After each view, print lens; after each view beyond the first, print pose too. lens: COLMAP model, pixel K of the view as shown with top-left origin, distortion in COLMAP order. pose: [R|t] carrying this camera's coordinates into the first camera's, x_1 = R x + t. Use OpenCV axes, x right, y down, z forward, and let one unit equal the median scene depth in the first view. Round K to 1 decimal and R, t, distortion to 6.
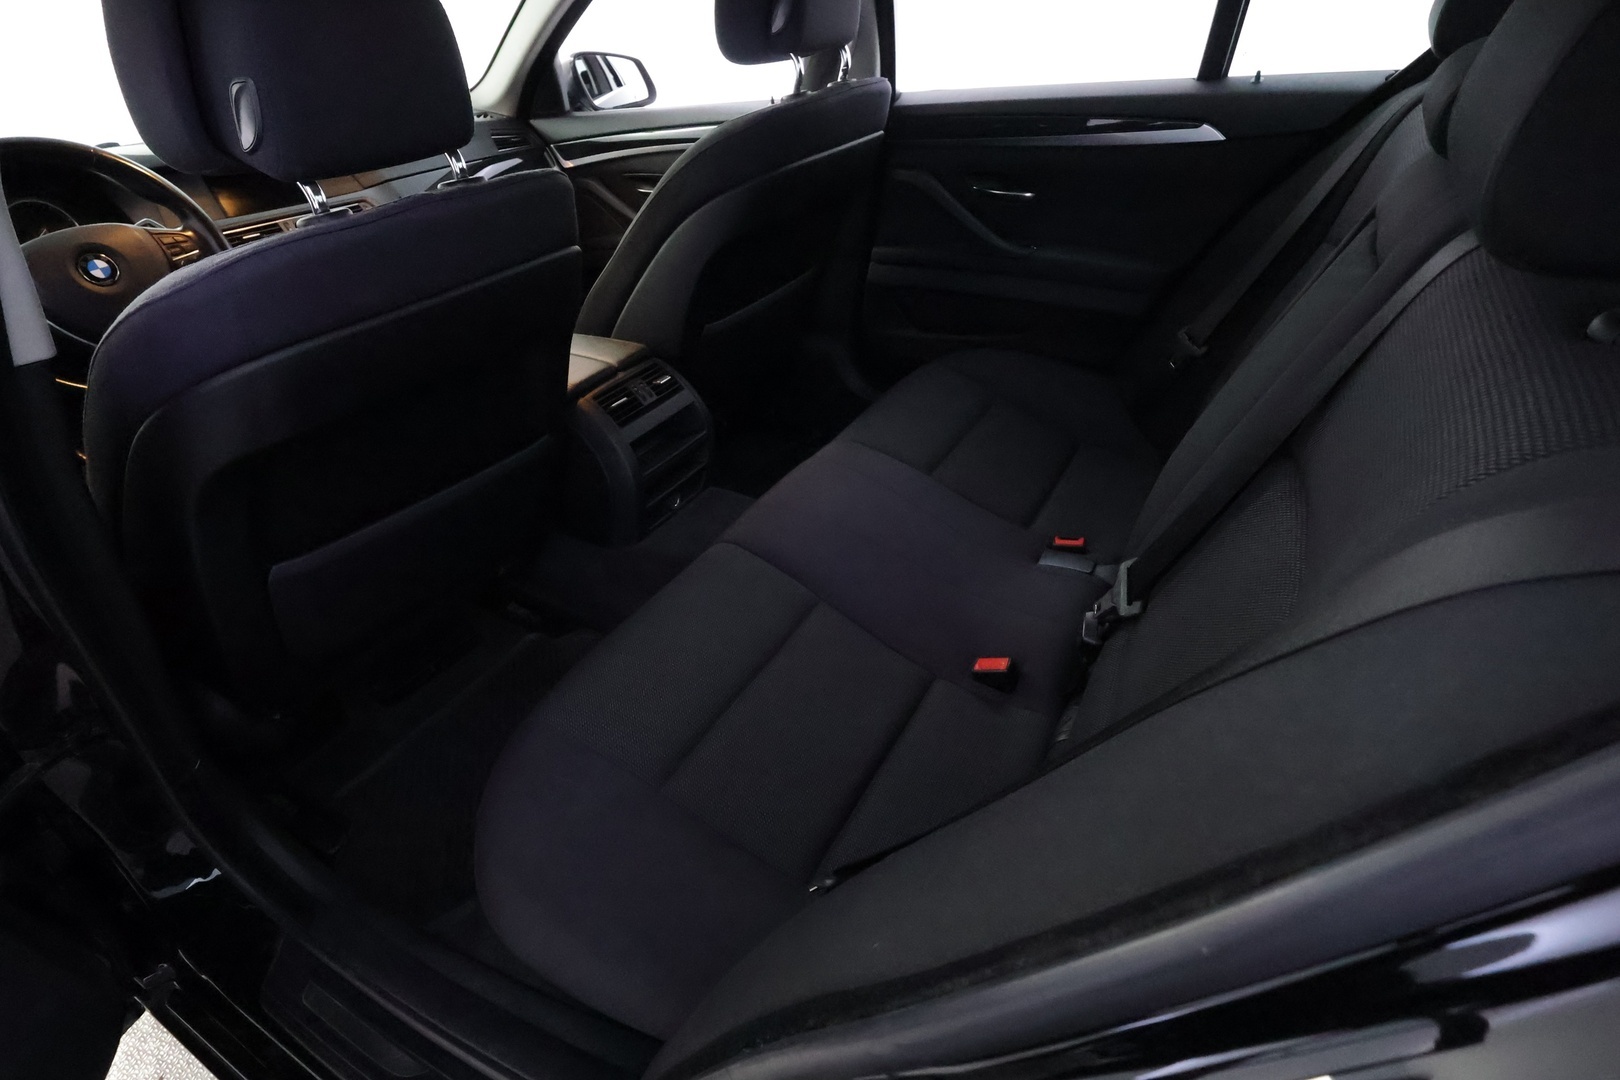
lens RADIAL K [[813.1, 0, 821.1], [0, 813.1, 541.4], [0, 0, 1]] dist [-0.002193, -0.000505]
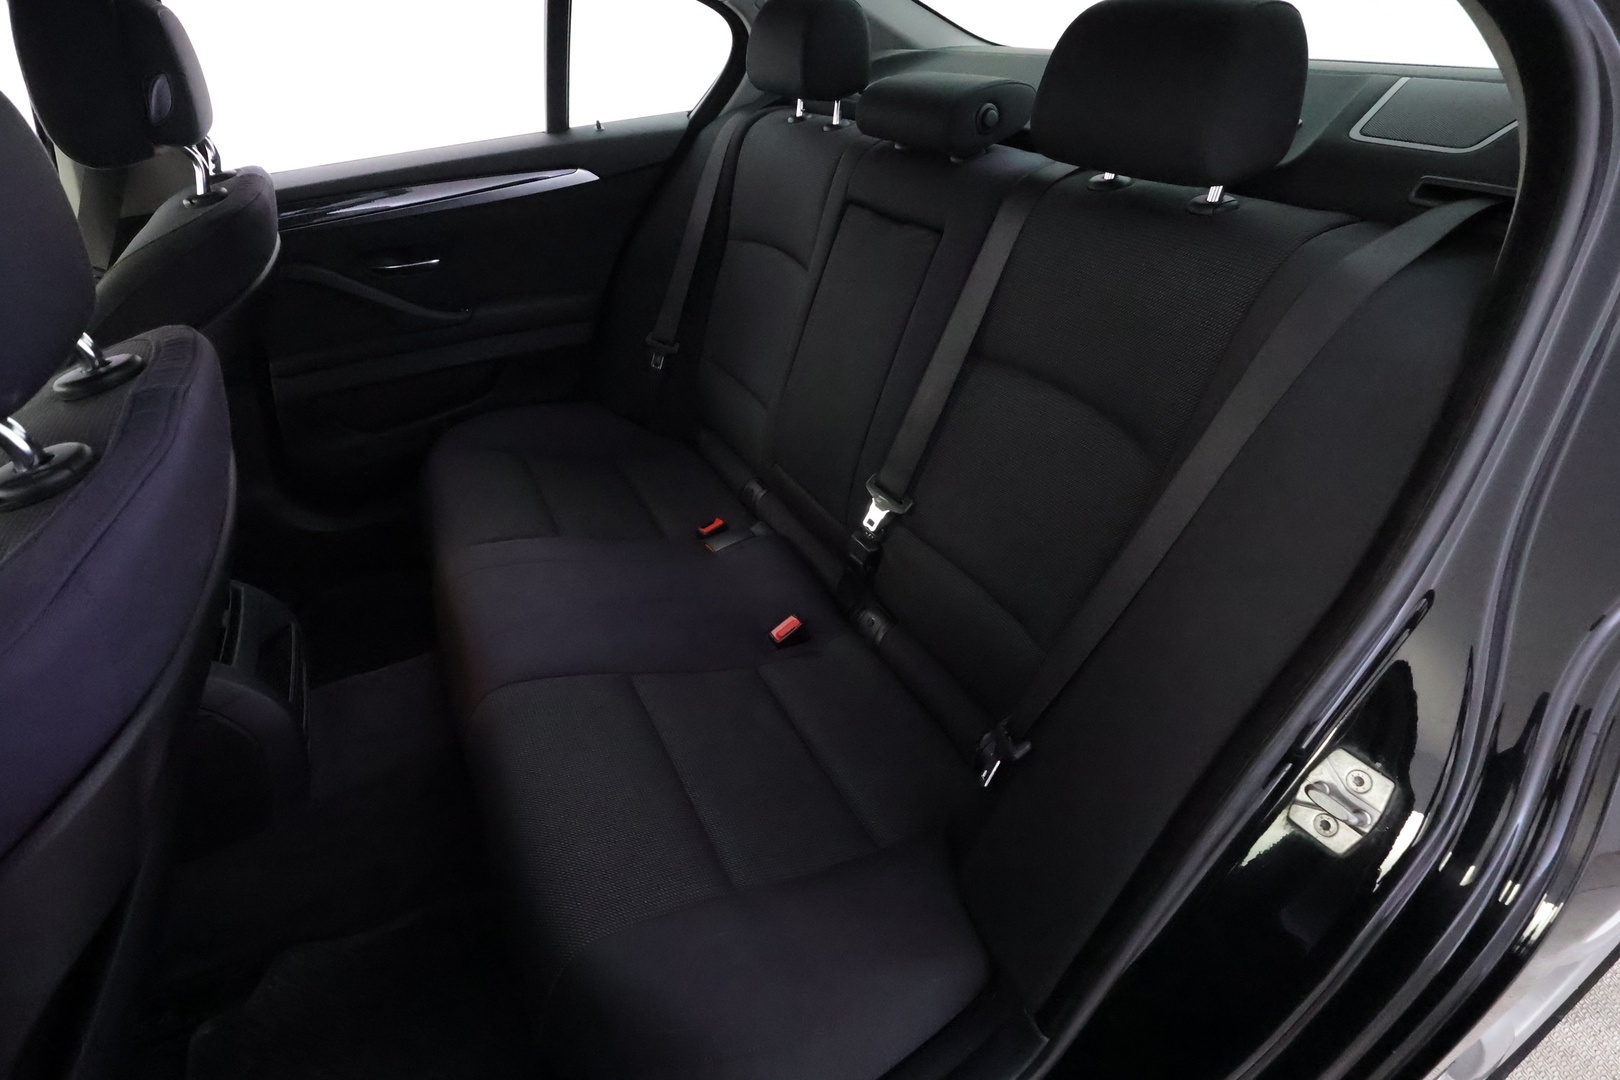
lens RADIAL K [[805.6, 0, 813.6], [0, 805.6, 541.0], [0, 0, 1]] dist [-0.003887, -0.000040]
pose [[0.543553, -0.449590, 0.708815, -0.391415], [0.483547, 0.857973, 0.173392, -0.099508], [-0.686099, 0.248497, 0.683752, 0.126652]]
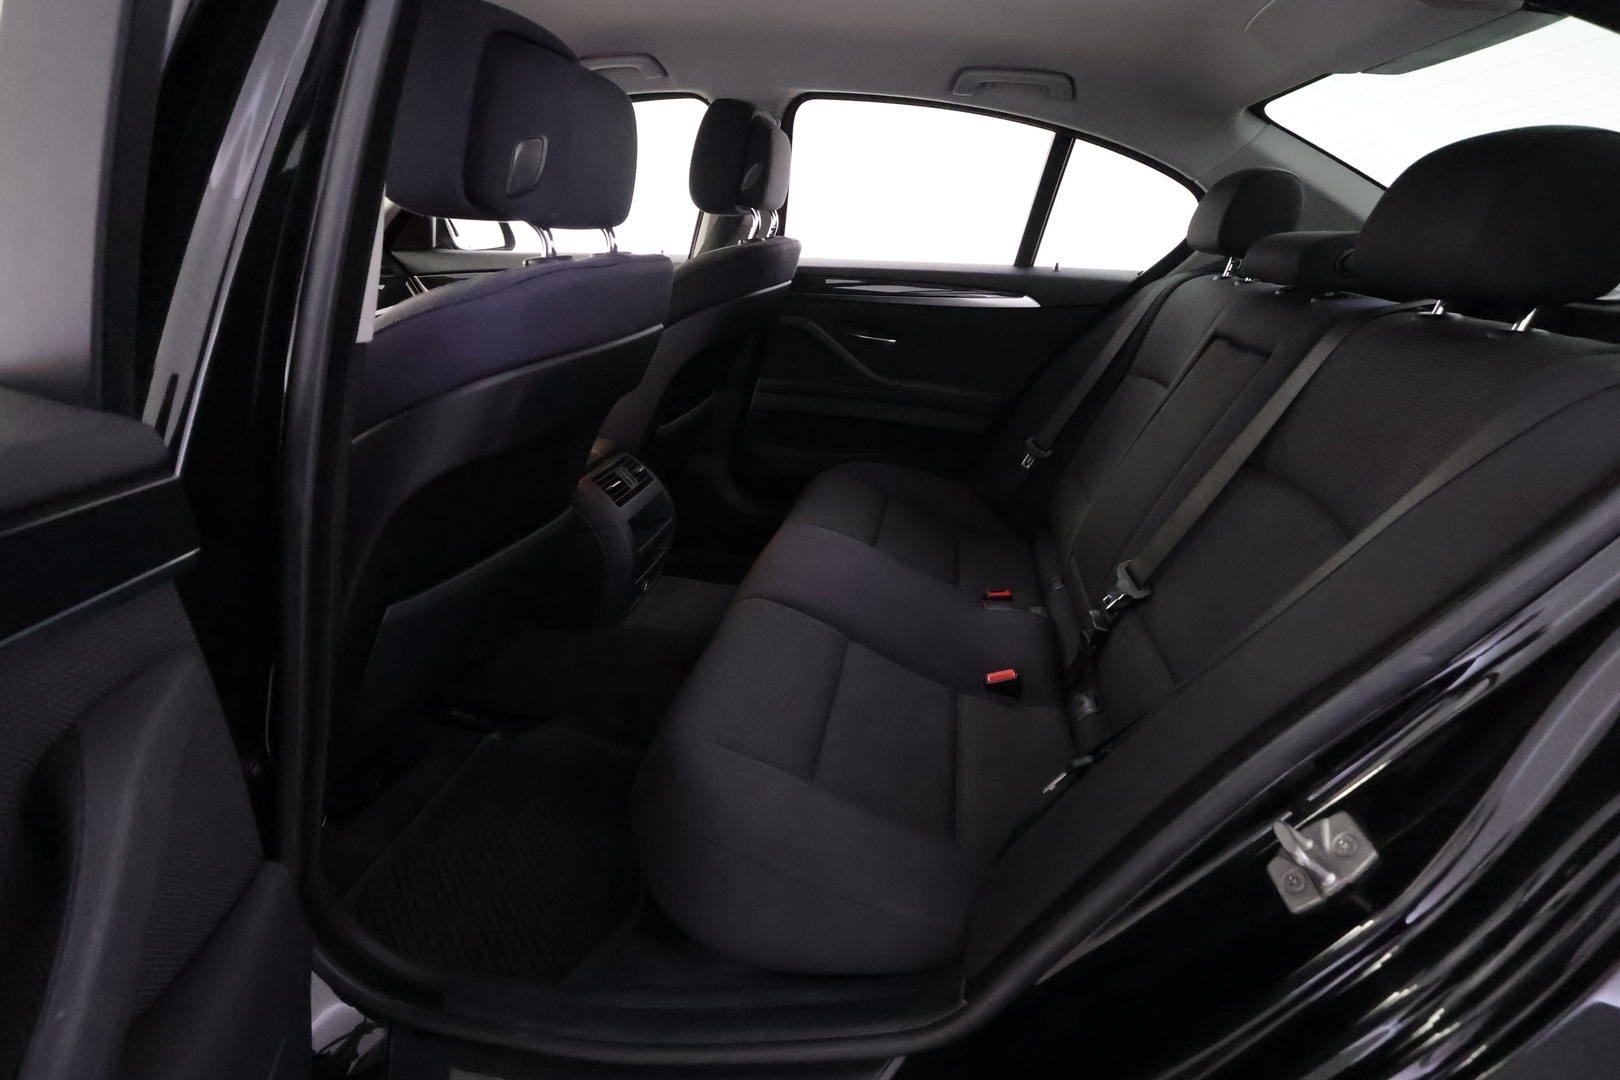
lens RADIAL K [[809.3, 0, 813.7], [0, 809.3, 539.6], [0, 0, 1]] dist [0.001195, -0.000298]
pose [[0.934280, -0.019634, 0.356000, -0.359438], [0.095625, 0.975700, -0.197143, 0.124509], [-0.343479, 0.218229, 0.913454, -0.036230]]
